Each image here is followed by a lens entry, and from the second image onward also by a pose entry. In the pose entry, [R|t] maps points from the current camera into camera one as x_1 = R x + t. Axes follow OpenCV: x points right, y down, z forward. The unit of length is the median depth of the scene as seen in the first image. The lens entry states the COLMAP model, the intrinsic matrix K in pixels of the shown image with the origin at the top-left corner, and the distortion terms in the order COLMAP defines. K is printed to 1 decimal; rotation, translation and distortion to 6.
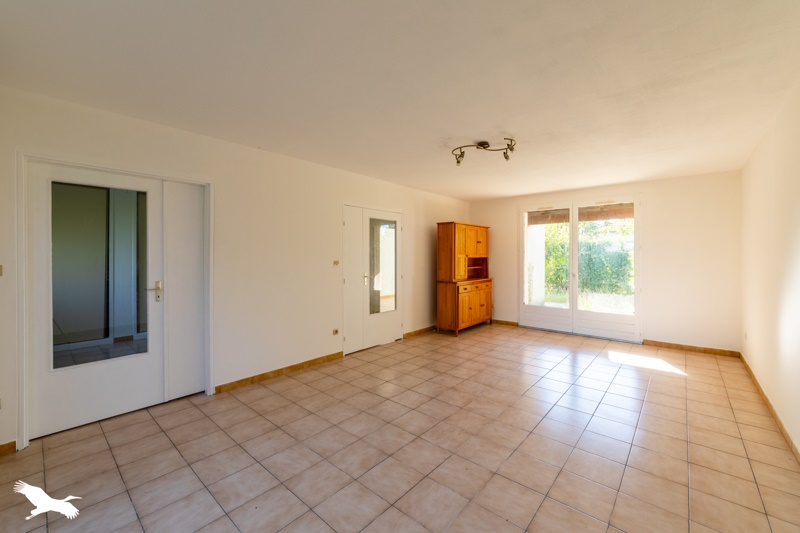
lens RADIAL K [[332.4, 0, 407.2], [0, 332.4, 260.1], [0, 0, 1]] dist [-0.000445, 0.000663]
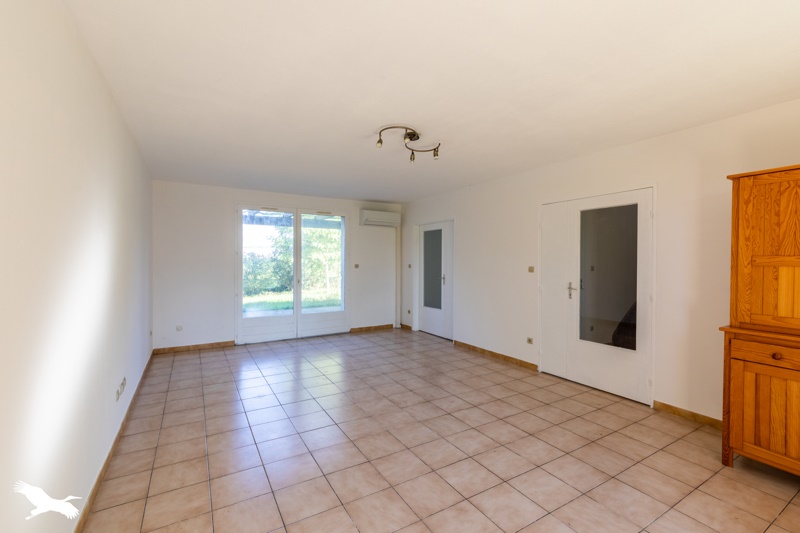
lens RADIAL K [[343.1, 0, 405.3], [0, 343.1, 263.9], [0, 0, 1]] dist [-0.002536, -0.000249]
pose [[-0.315152, 0.007204, -0.949014, 0.980181], [-0.017757, 0.999751, 0.013486, -0.016185], [0.948875, 0.021102, -0.314945, 1.126866]]
